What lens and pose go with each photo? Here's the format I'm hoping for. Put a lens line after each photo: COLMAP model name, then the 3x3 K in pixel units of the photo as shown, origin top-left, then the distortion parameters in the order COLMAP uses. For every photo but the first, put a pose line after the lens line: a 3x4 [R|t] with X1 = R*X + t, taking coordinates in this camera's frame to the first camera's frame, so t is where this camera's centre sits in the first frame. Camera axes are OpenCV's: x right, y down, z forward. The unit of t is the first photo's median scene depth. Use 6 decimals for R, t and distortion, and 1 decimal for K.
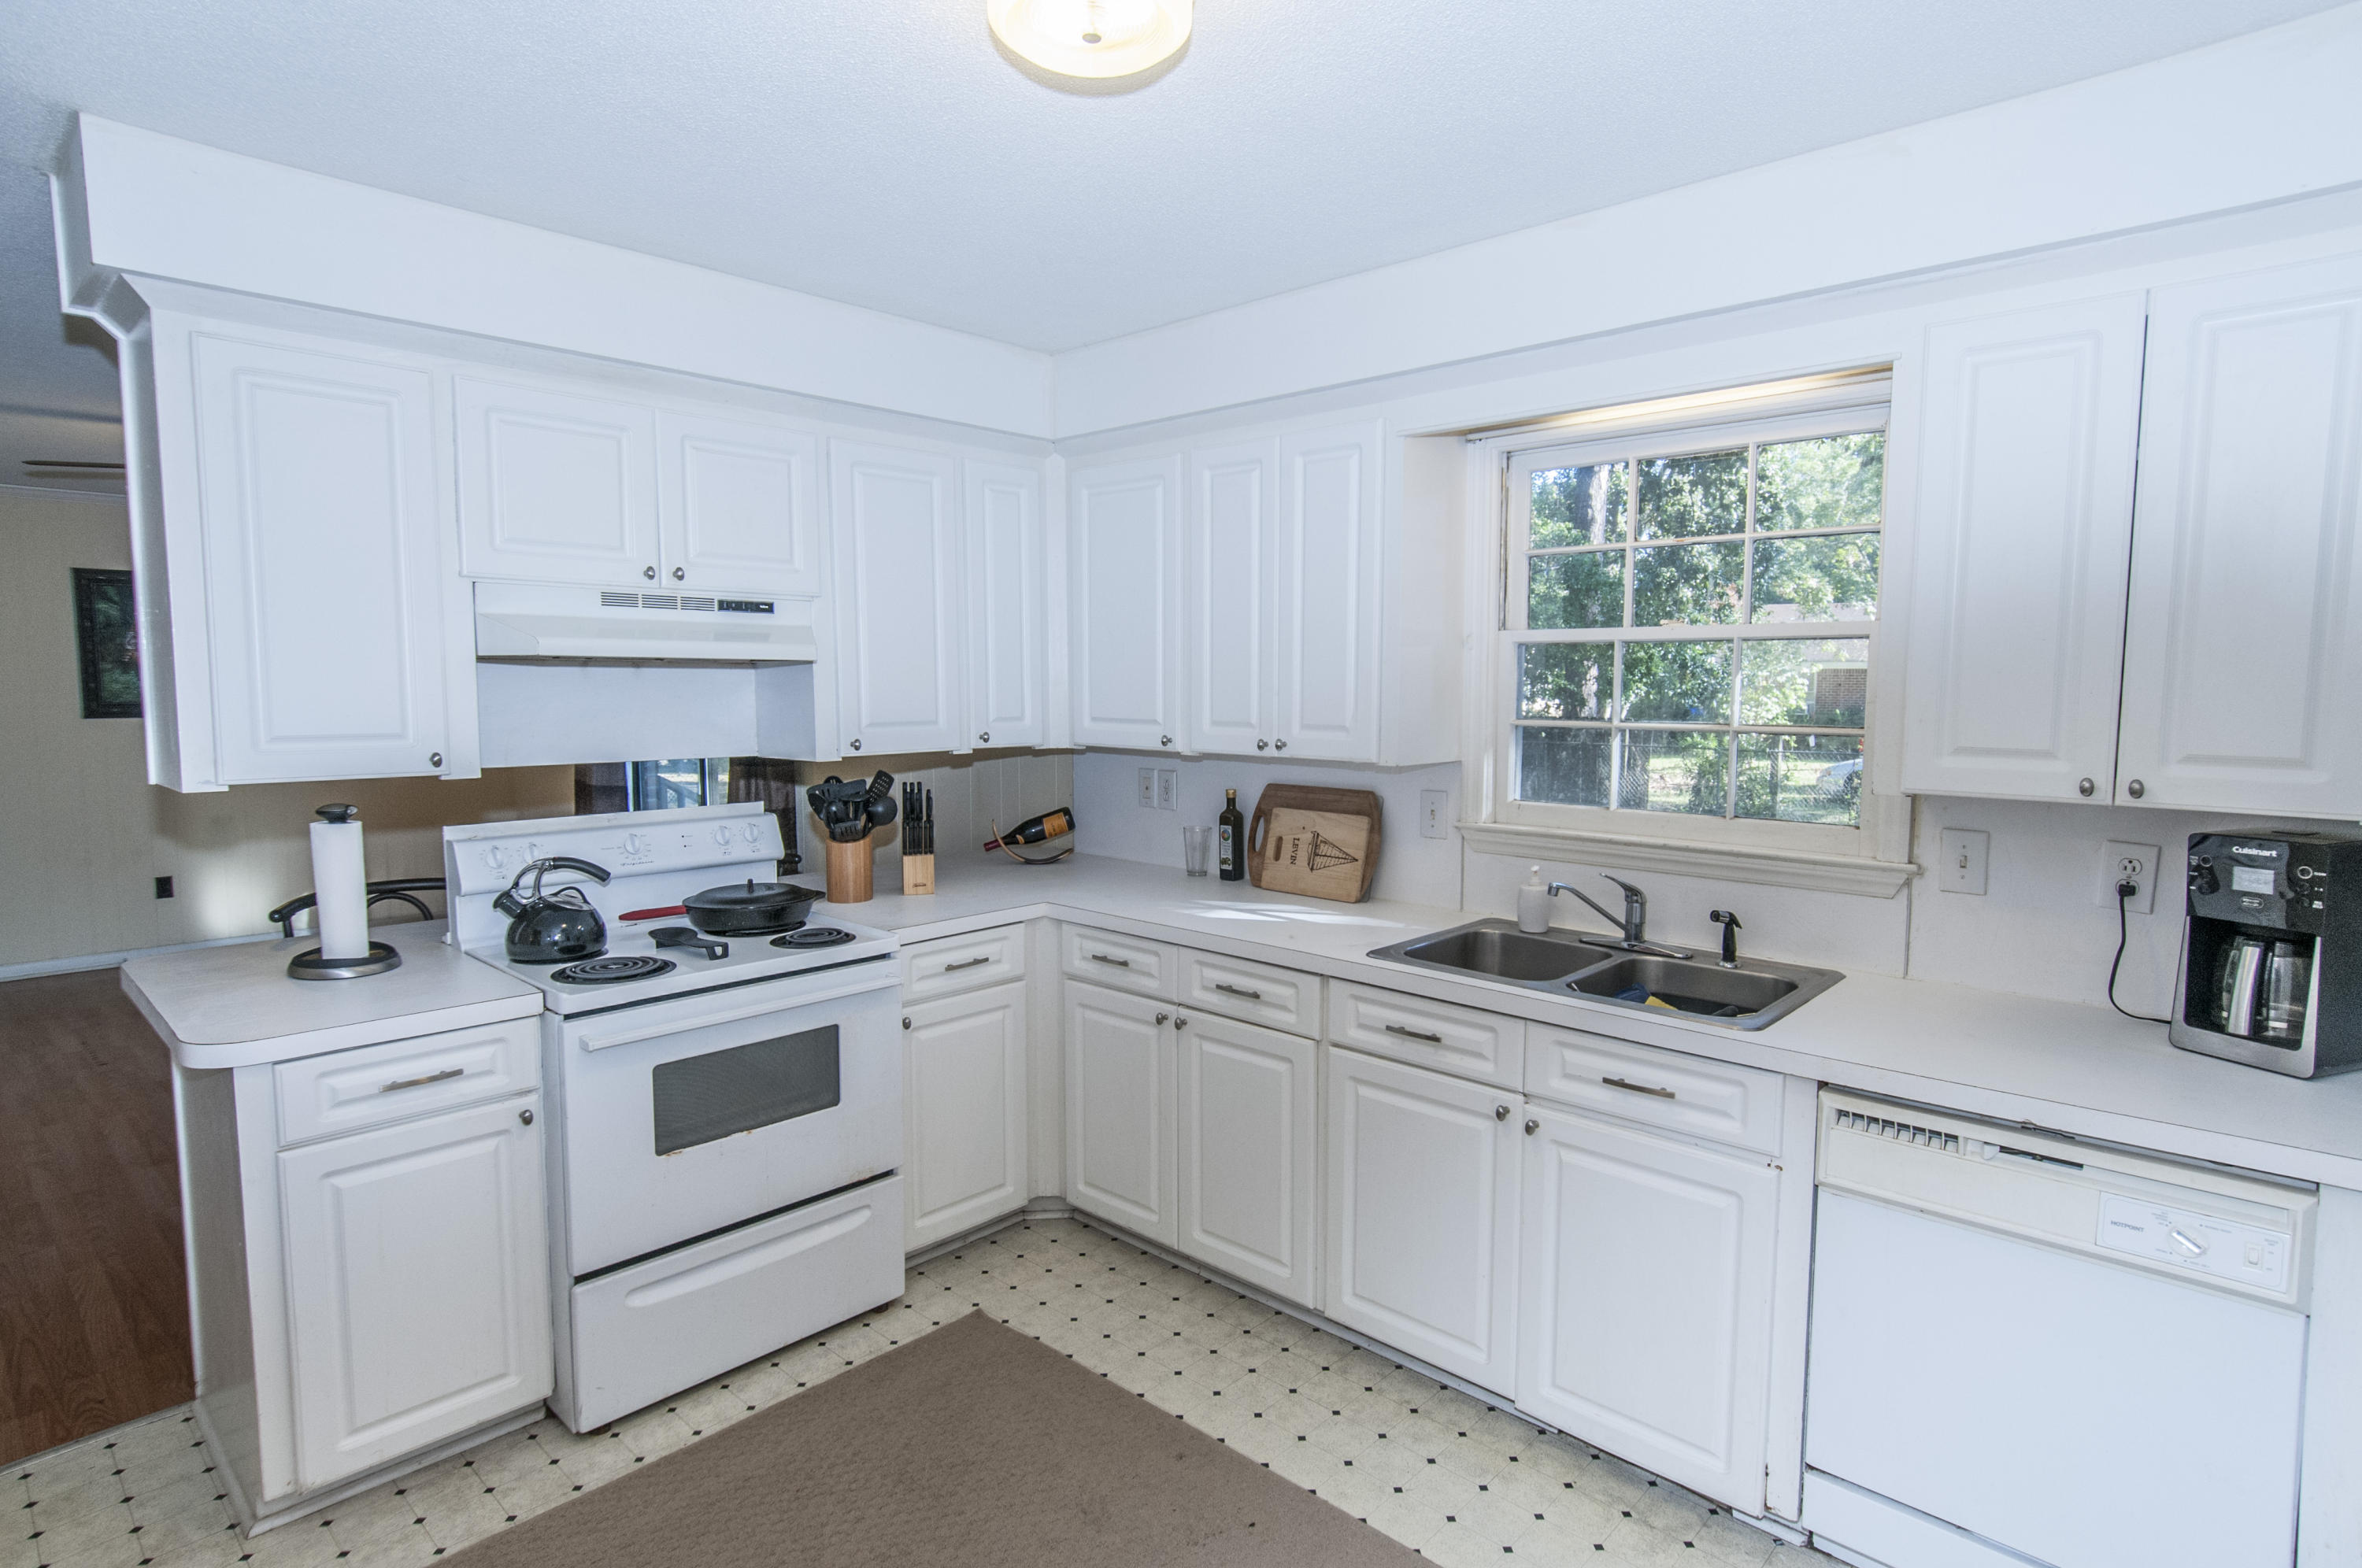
lens RADIAL K [[1231.9, 0, 1233.3], [0, 1231.9, 787.1], [0, 0, 1]] dist [0.002196, -0.004498]
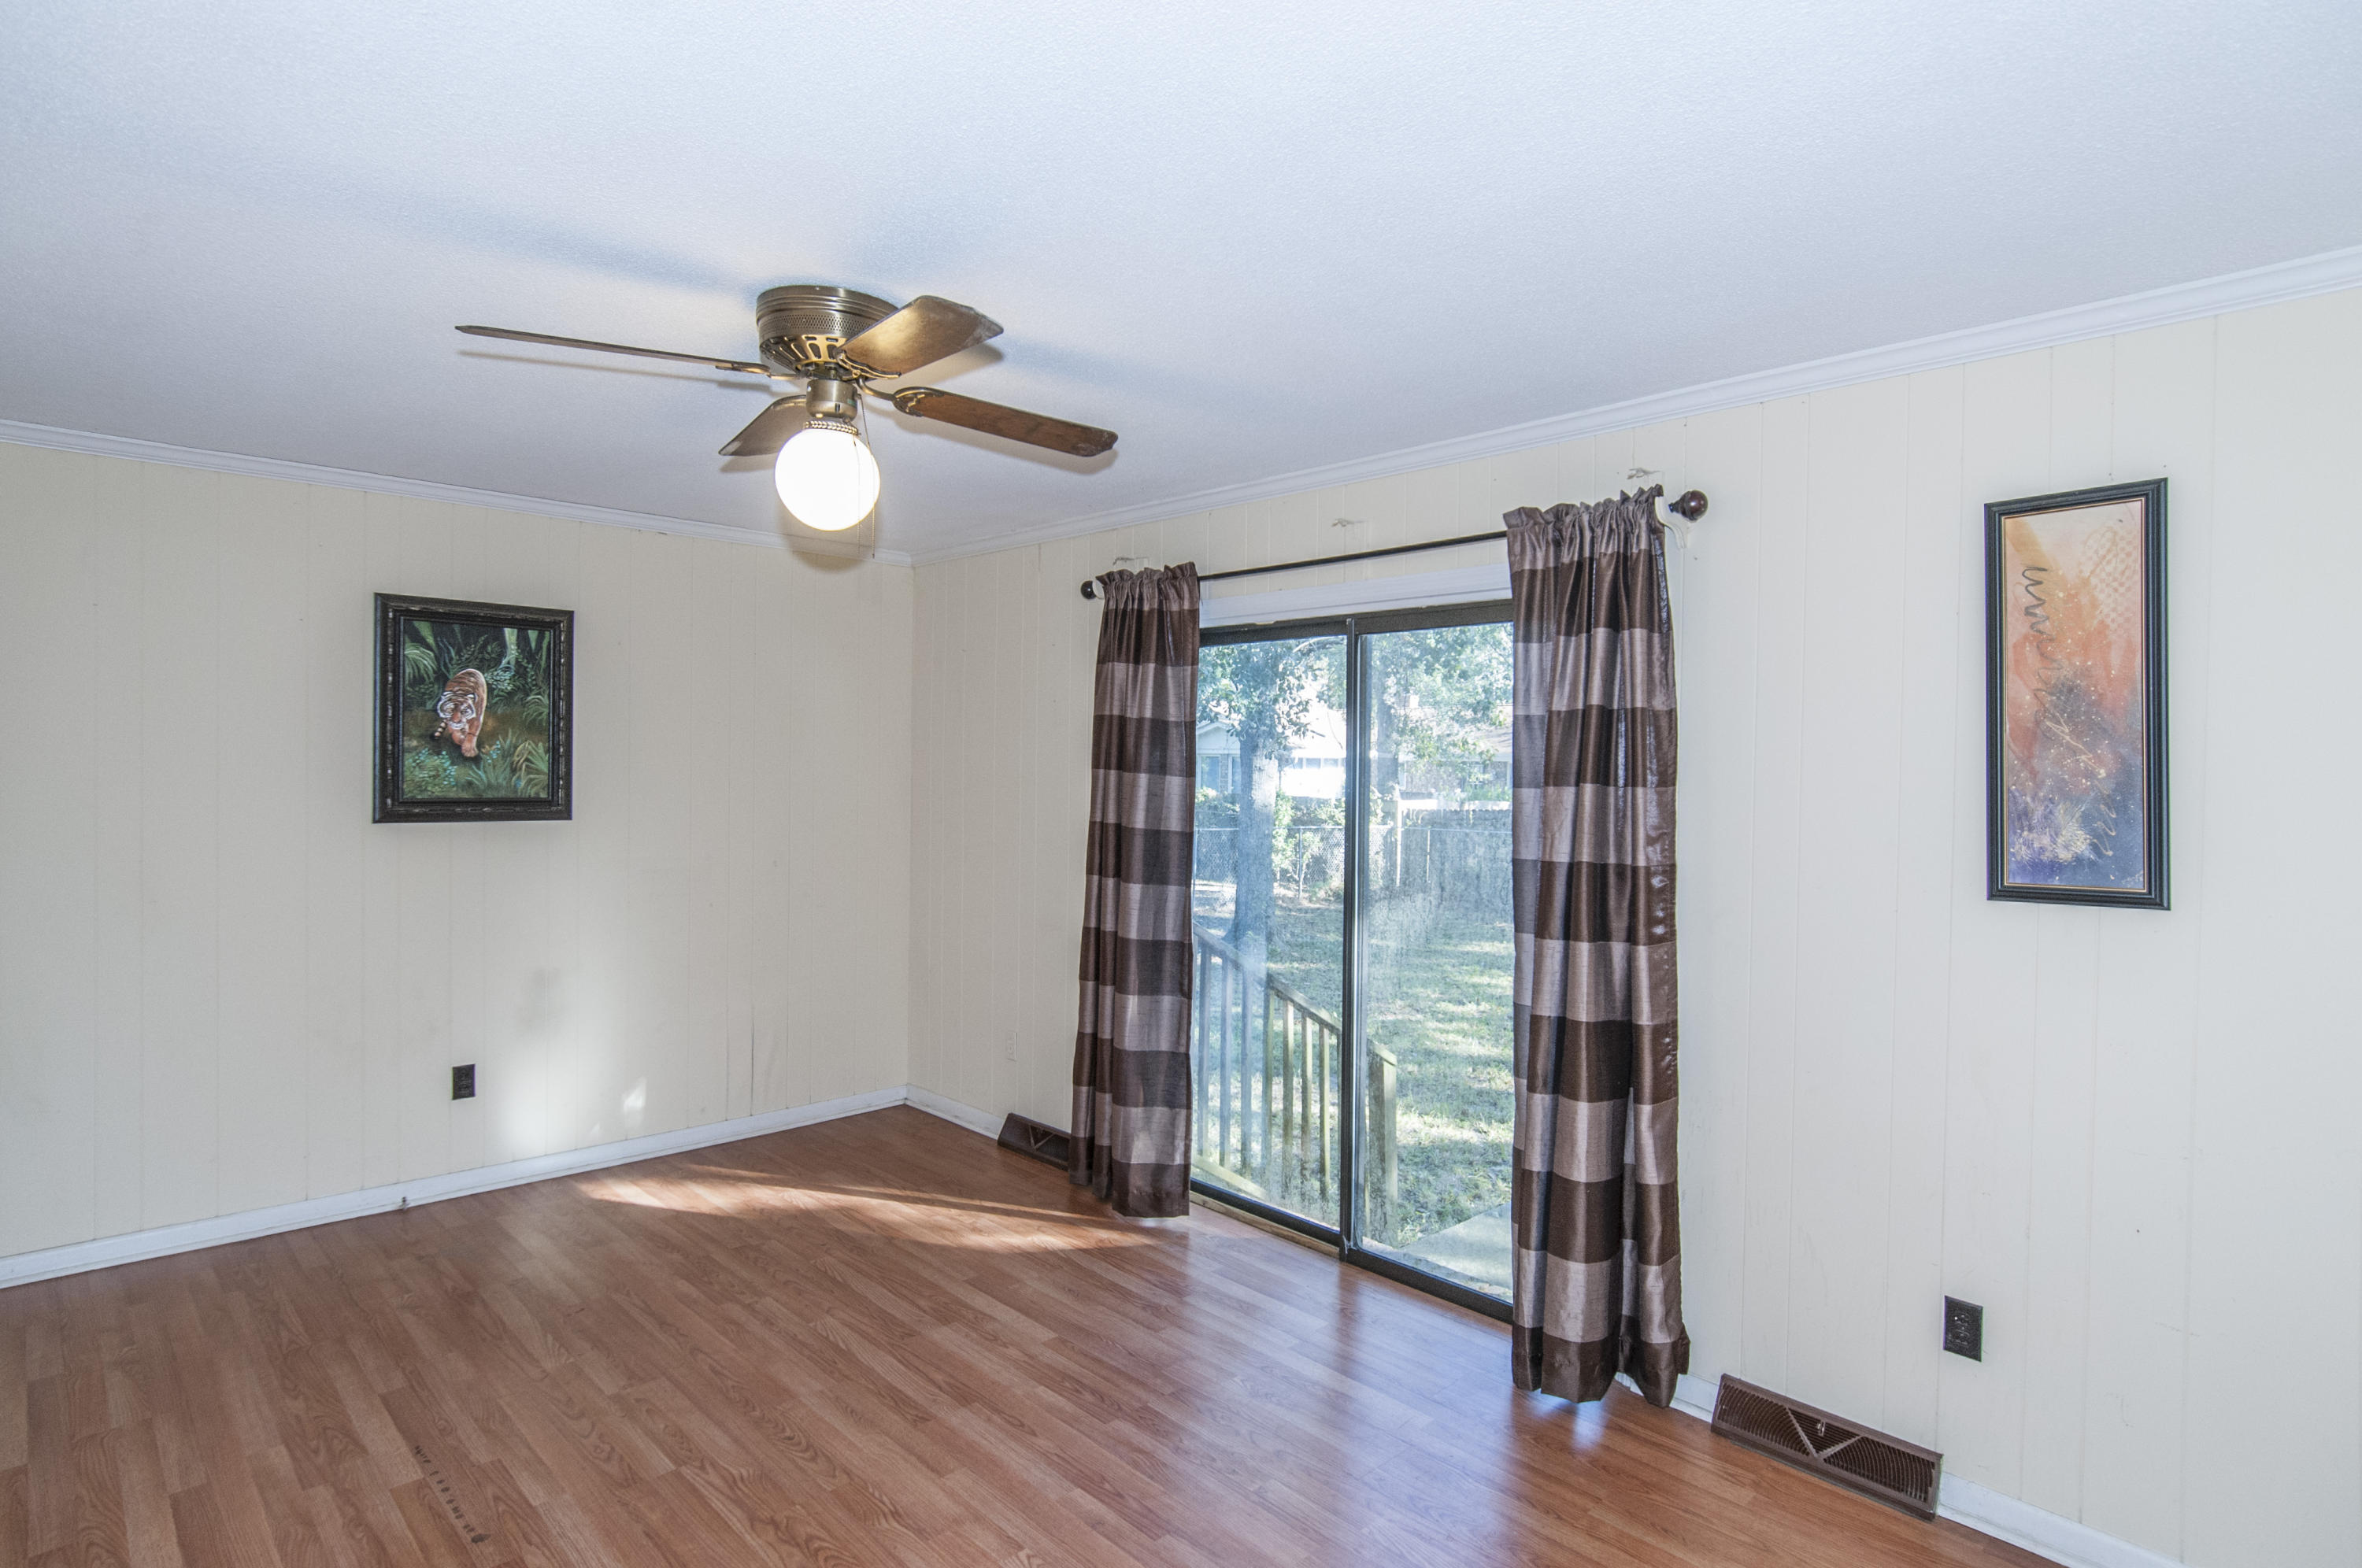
lens RADIAL K [[1231.9, 0, 1225.9], [0, 1231.9, 783.1], [0, 0, 1]] dist [0.002196, -0.004498]
pose [[0.998444, 0.013804, -0.054026, -0.947205], [-0.017484, 0.997516, -0.068241, -0.085324], [0.052950, 0.069080, 0.996205, 0.792927]]
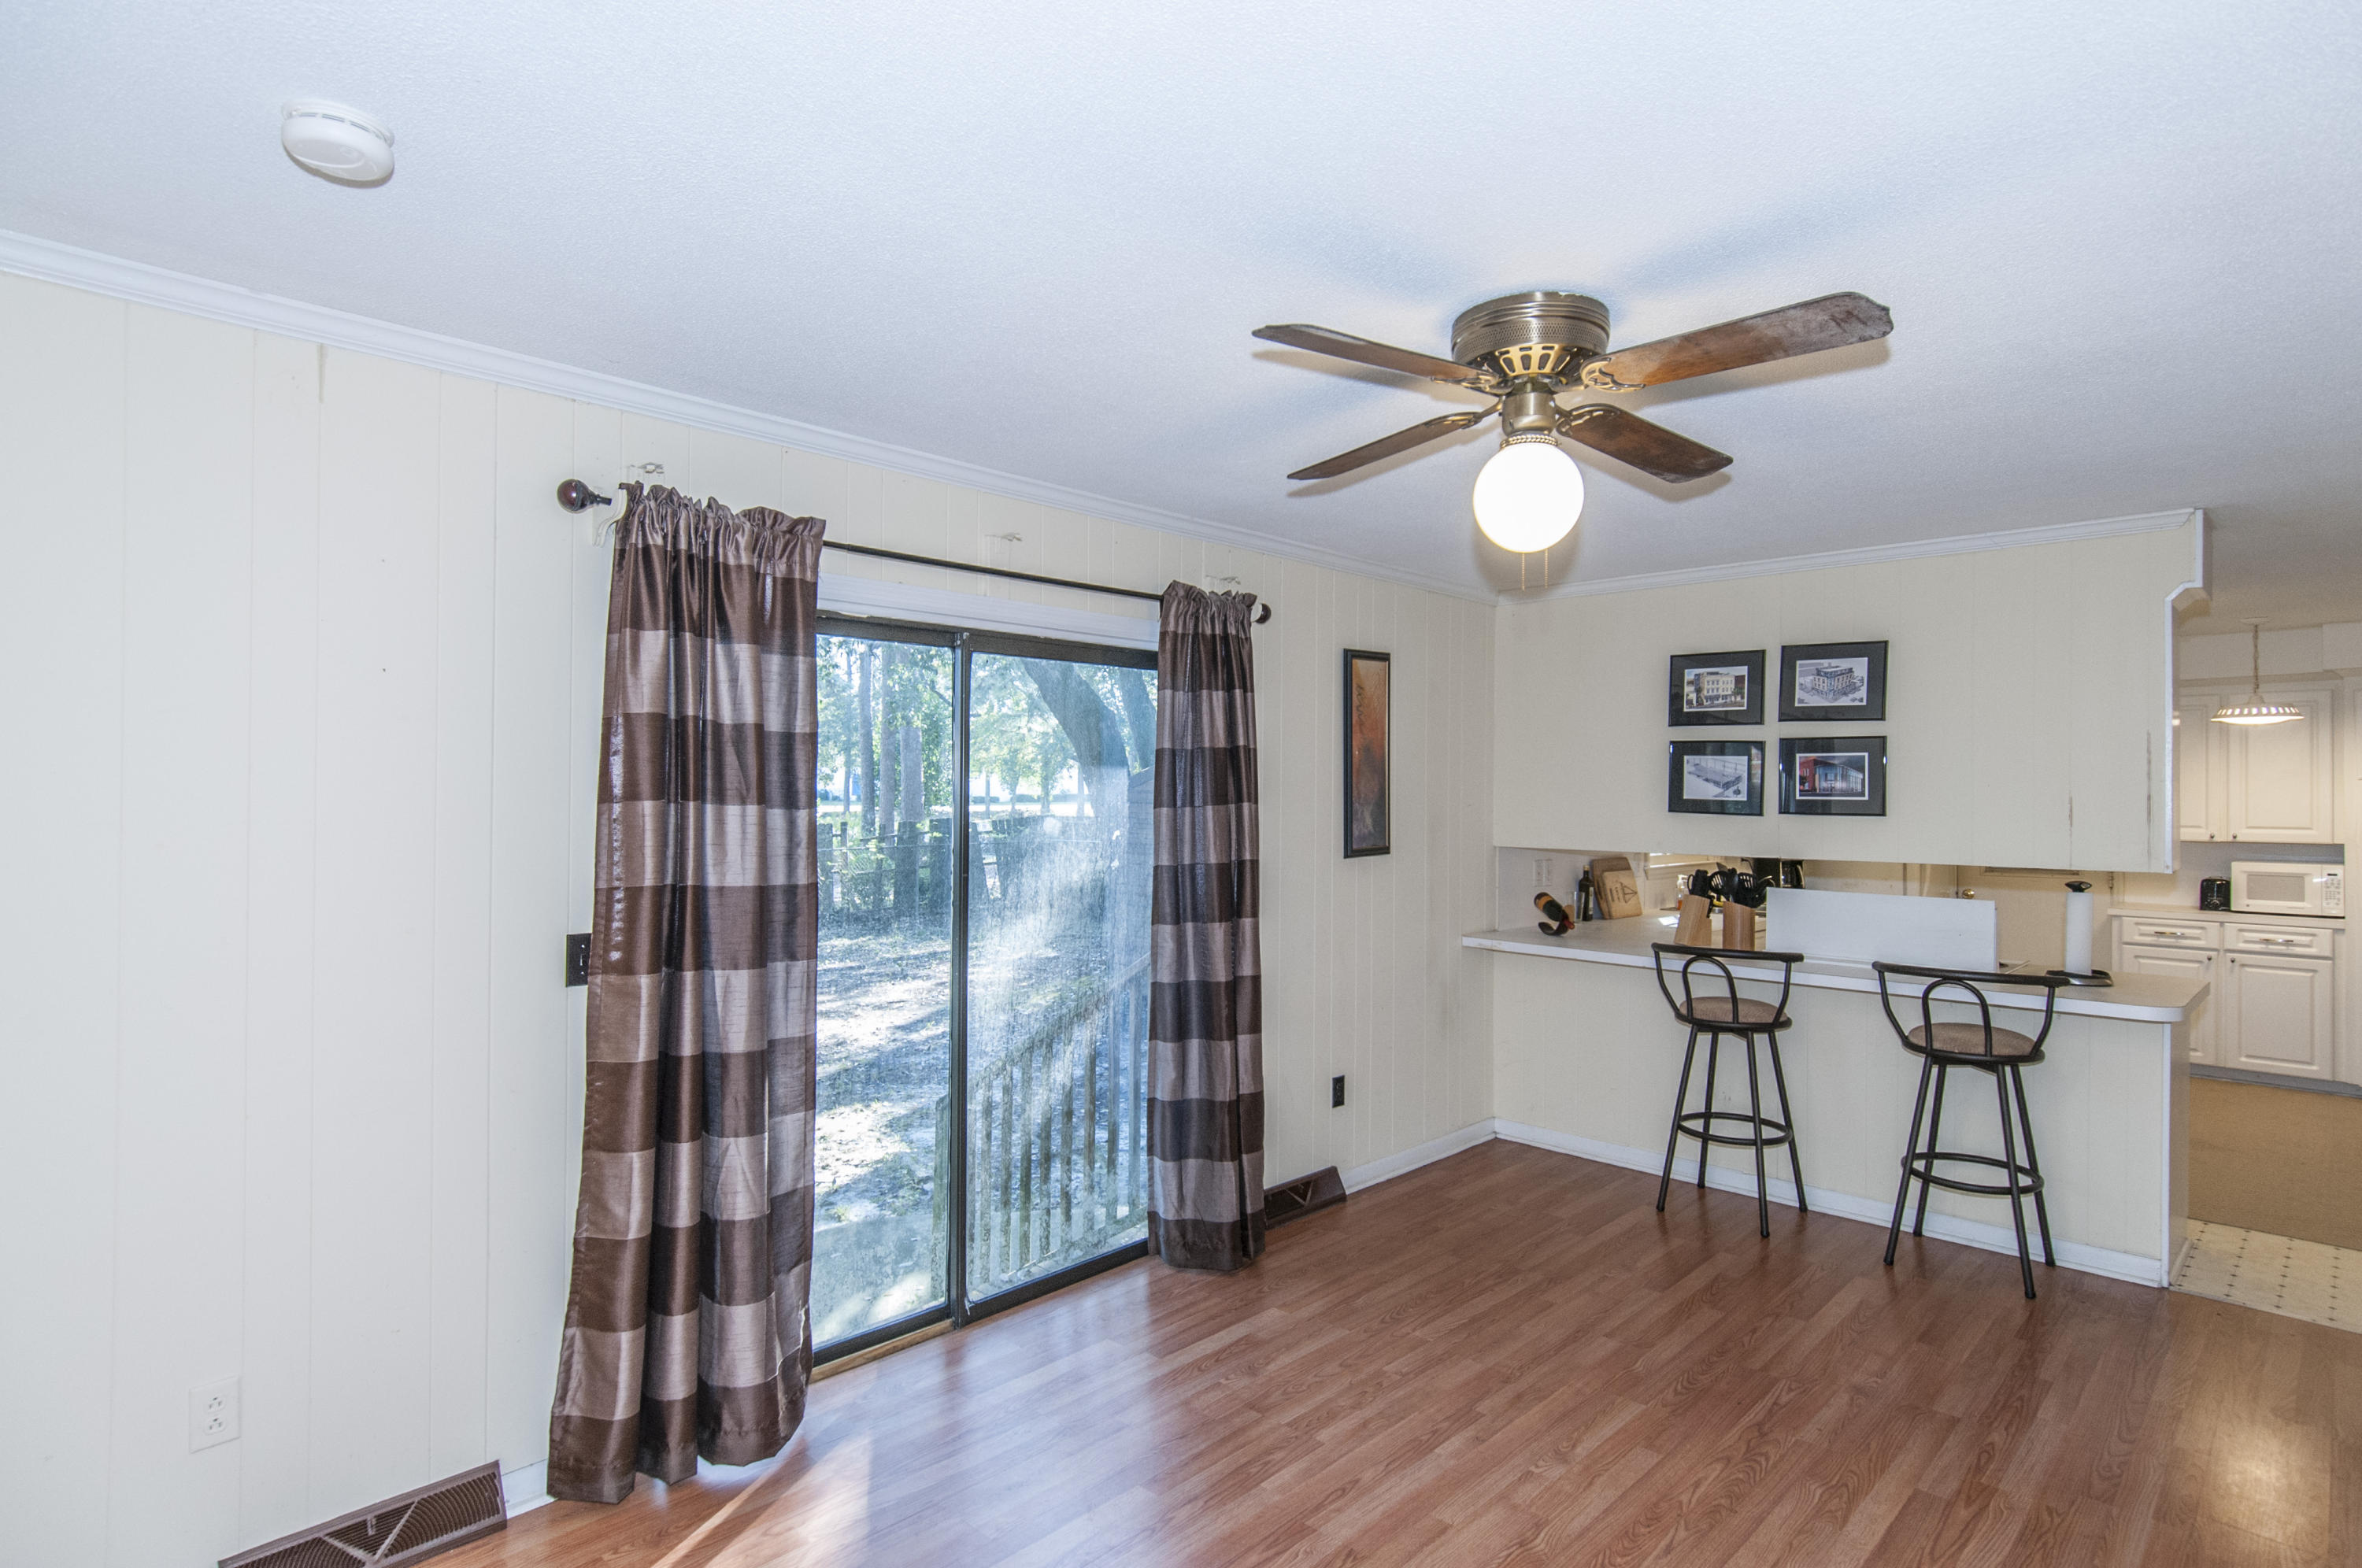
lens RADIAL K [[1231.9, 0, 1180.2], [0, 1231.9, 786.2], [0, 0, 1]] dist [0.002196, -0.004498]
pose [[0.026423, 0.004433, 0.999641, -2.062903], [0.082081, 0.996604, -0.006589, -0.171251], [-0.996275, 0.082226, 0.025969, 1.823459]]
